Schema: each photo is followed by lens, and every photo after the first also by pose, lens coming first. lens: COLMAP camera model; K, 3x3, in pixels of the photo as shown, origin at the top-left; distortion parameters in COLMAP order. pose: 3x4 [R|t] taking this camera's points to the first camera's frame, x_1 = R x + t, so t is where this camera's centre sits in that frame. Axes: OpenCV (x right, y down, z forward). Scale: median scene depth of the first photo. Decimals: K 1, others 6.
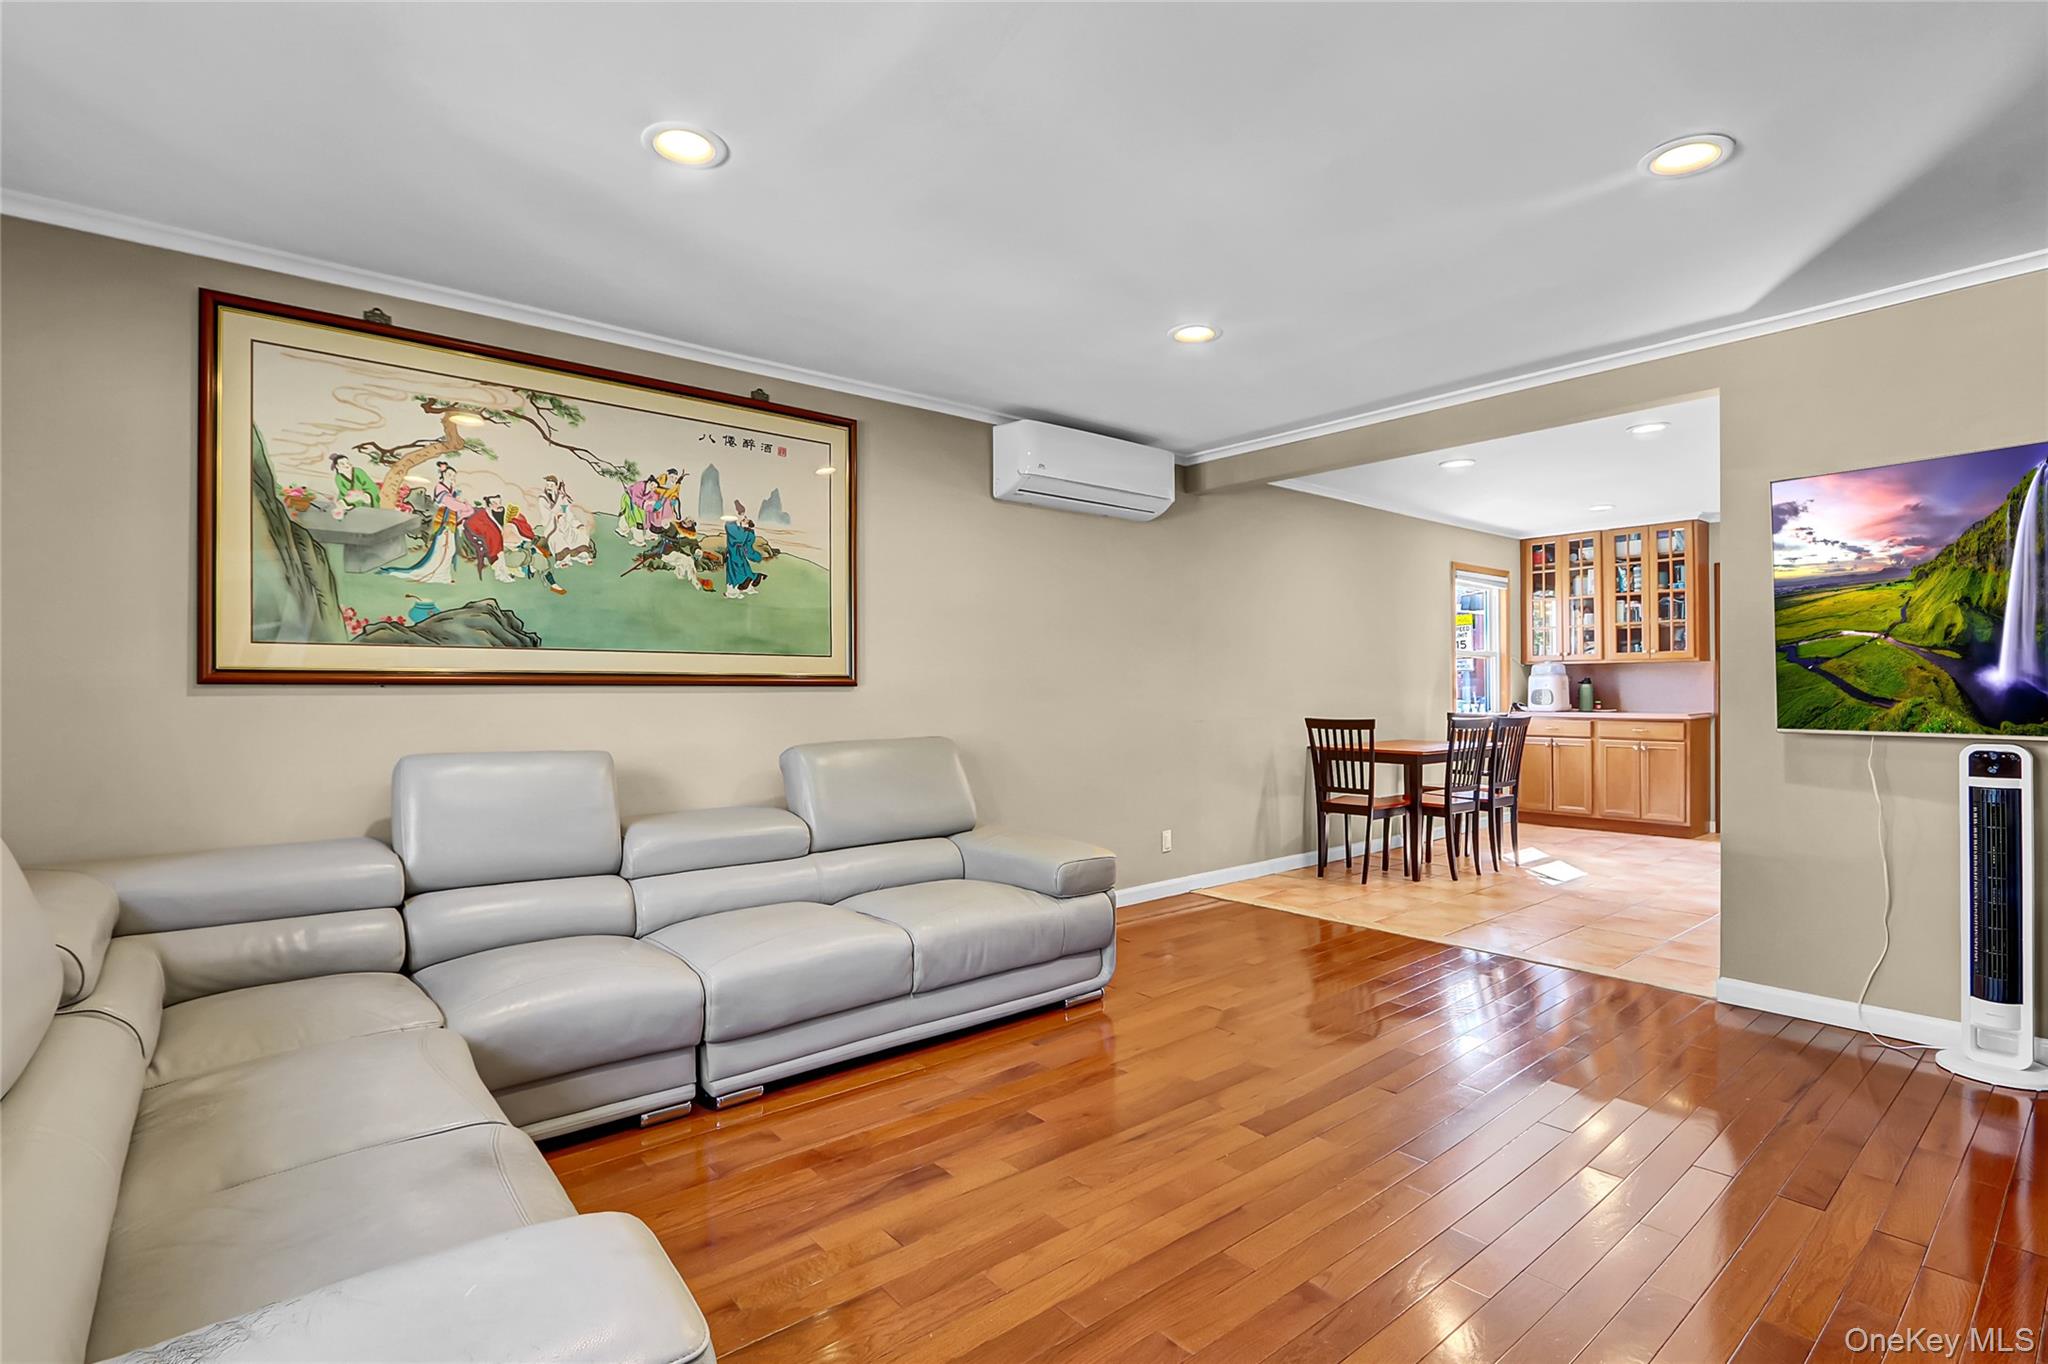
lens RADIAL K [[949.8, 0, 1012.2], [0, 949.8, 685.5], [0, 0, 1]] dist [-0.014134, 0.000117]
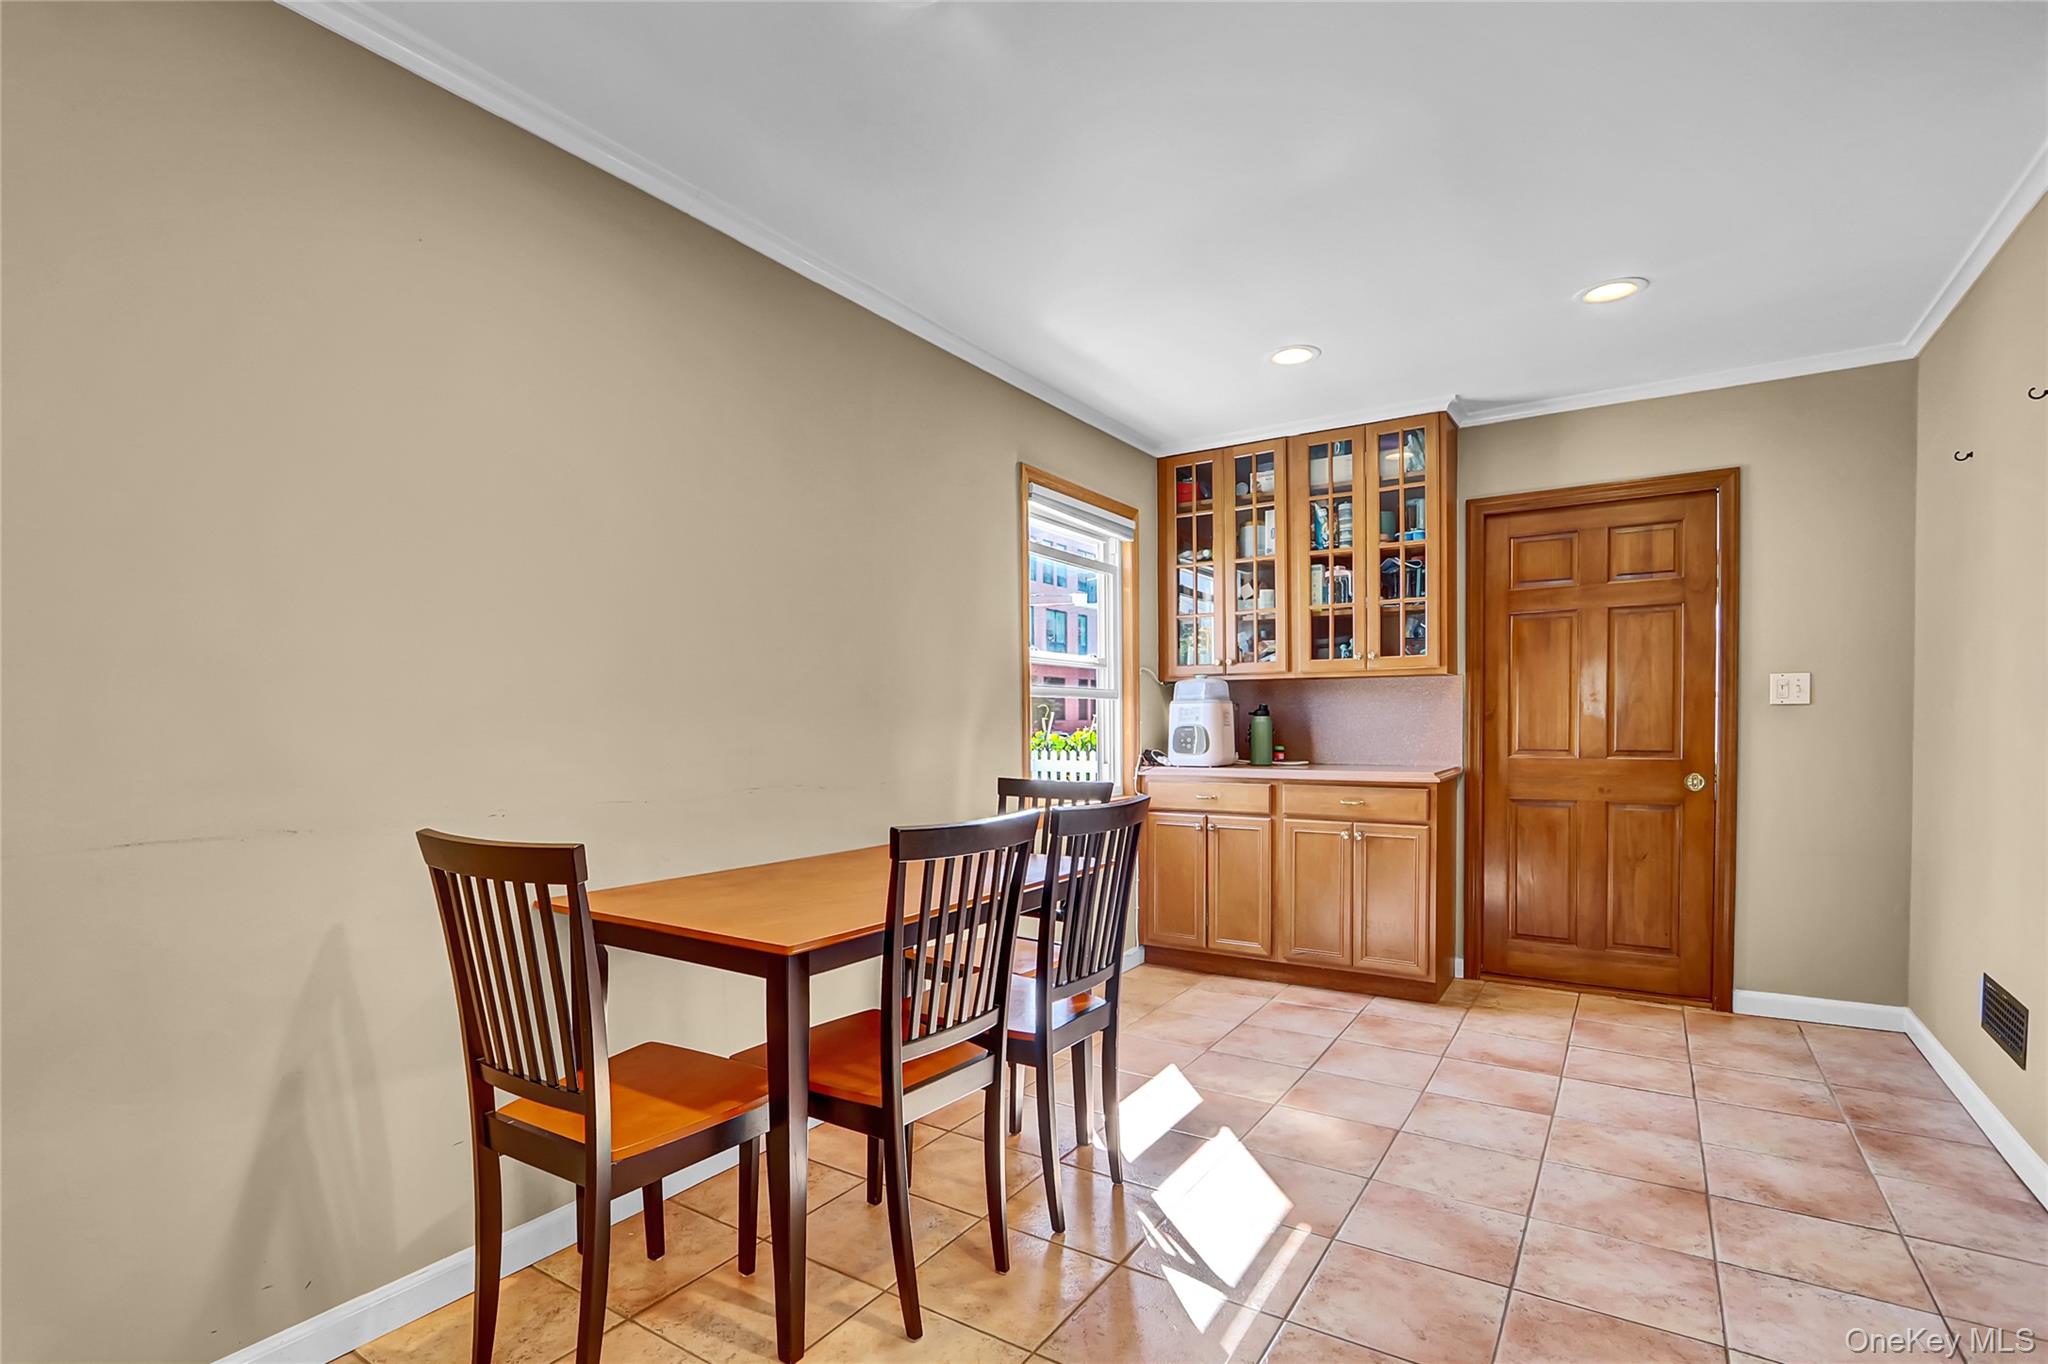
lens RADIAL K [[964.8, 0, 1015.9], [0, 964.8, 727.8], [0, 0, 1]] dist [-0.012848, 0.000762]
pose [[0.952085, 0.001080, 0.305831, 0.303668], [-0.002070, 0.999994, 0.002914, 0.003819], [-0.305826, -0.003407, 0.952081, 0.516824]]
